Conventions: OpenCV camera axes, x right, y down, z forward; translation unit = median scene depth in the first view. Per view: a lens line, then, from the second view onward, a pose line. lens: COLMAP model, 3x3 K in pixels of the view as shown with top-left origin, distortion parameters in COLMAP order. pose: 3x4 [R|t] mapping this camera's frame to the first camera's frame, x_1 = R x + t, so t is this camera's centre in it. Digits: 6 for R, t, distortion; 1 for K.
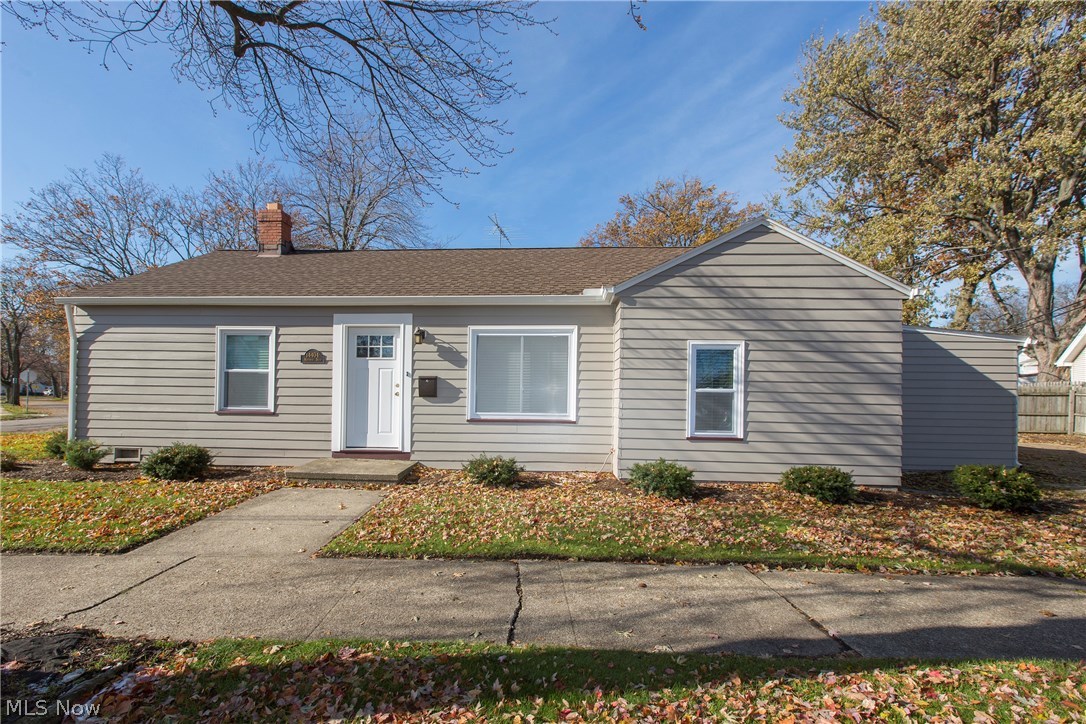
lens RADIAL K [[500.6, 0, 511.5], [0, 500.6, 373.6], [0, 0, 1]] dist [0.011808, -0.004151]
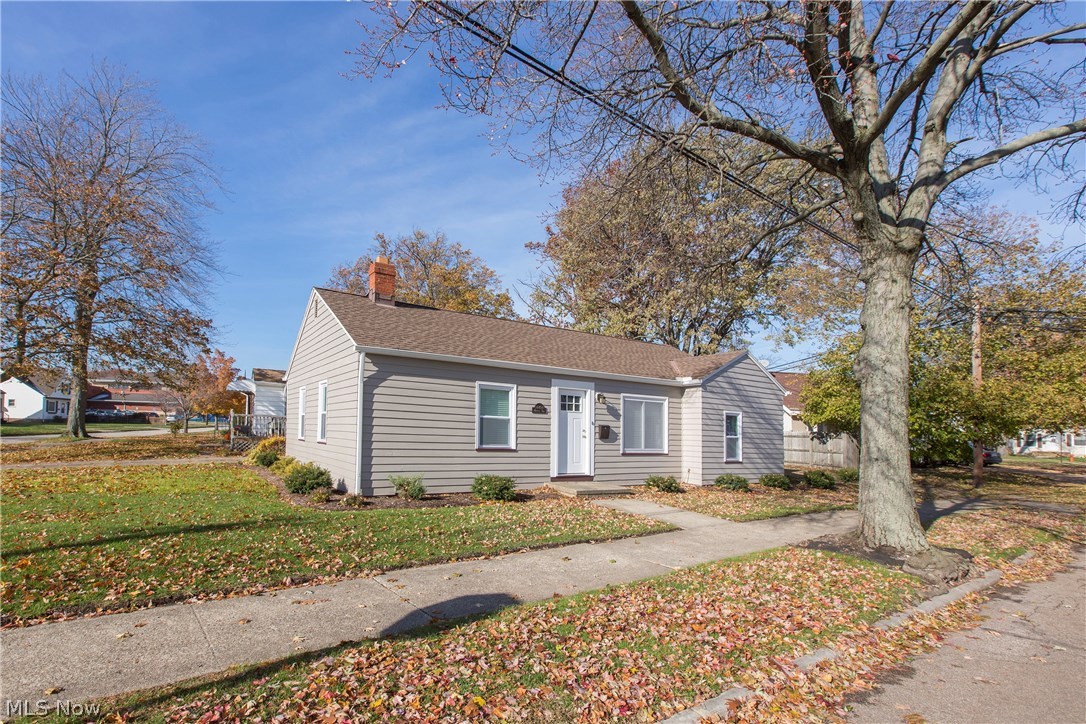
lens RADIAL K [[500.6, 0, 500.7], [0, 500.6, 376.6], [0, 0, 1]] dist [0.011808, -0.004151]
pose [[0.823523, 0.075169, 0.562281, -1.287776], [-0.049148, 0.996909, -0.061290, -0.032470], [-0.565150, 0.022839, 0.824672, -0.083342]]
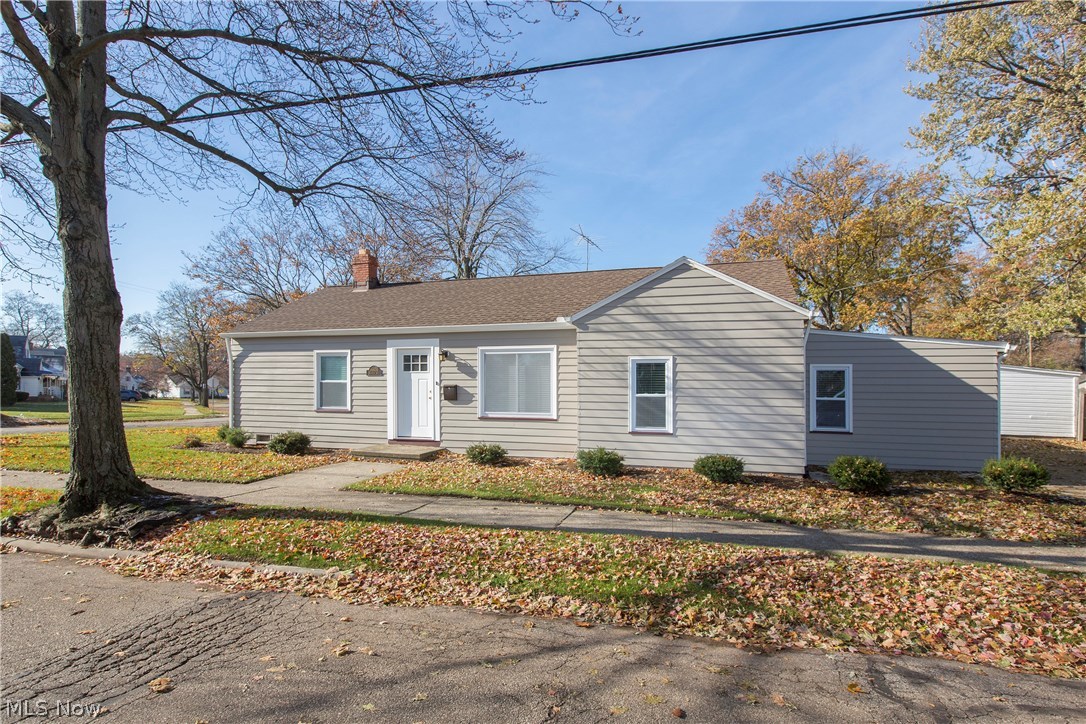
lens RADIAL K [[561.5, 0, 539.6], [0, 561.5, 387.3], [0, 0, 1]] dist [0.001714, 0.001053]
pose [[0.970781, -0.004006, -0.239934, 0.428244], [0.009328, 0.999735, 0.021048, -0.017723], [0.239786, -0.022671, 0.970561, -0.408090]]
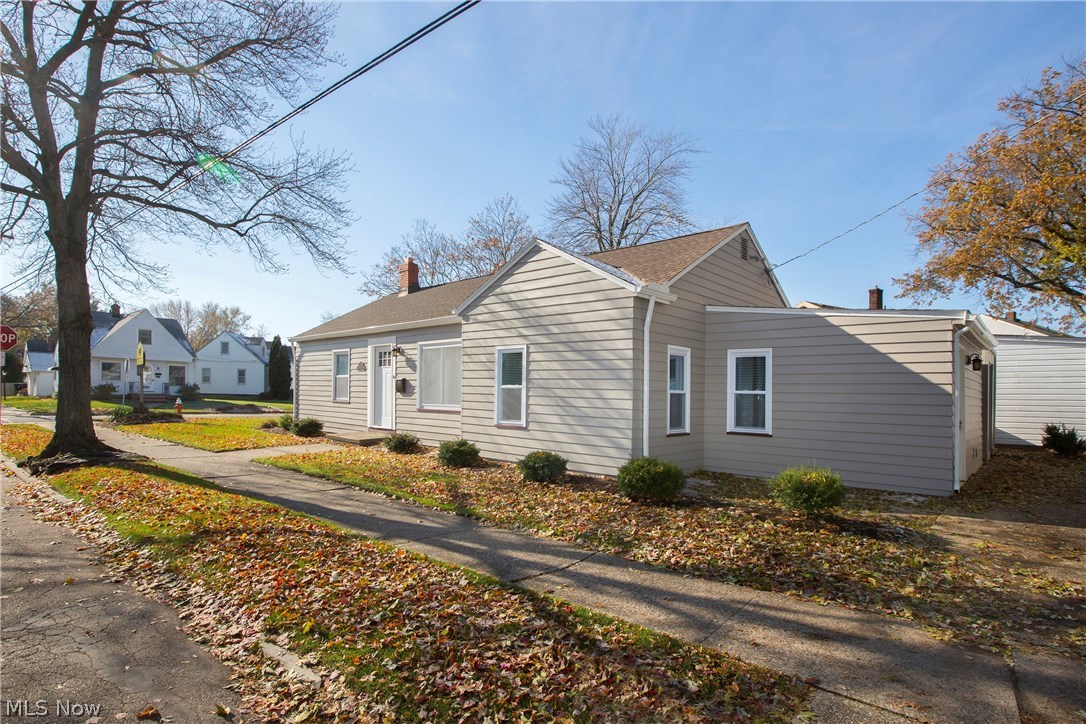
lens RADIAL K [[605.4, 0, 529.9], [0, 605.4, 376.9], [0, 0, 1]] dist [-0.039774, 0.010206]
pose [[0.746885, -0.015146, -0.664781, 1.272591], [0.014353, 0.999875, -0.006655, 0.018338], [0.664799, -0.004571, 0.747009, -0.057454]]
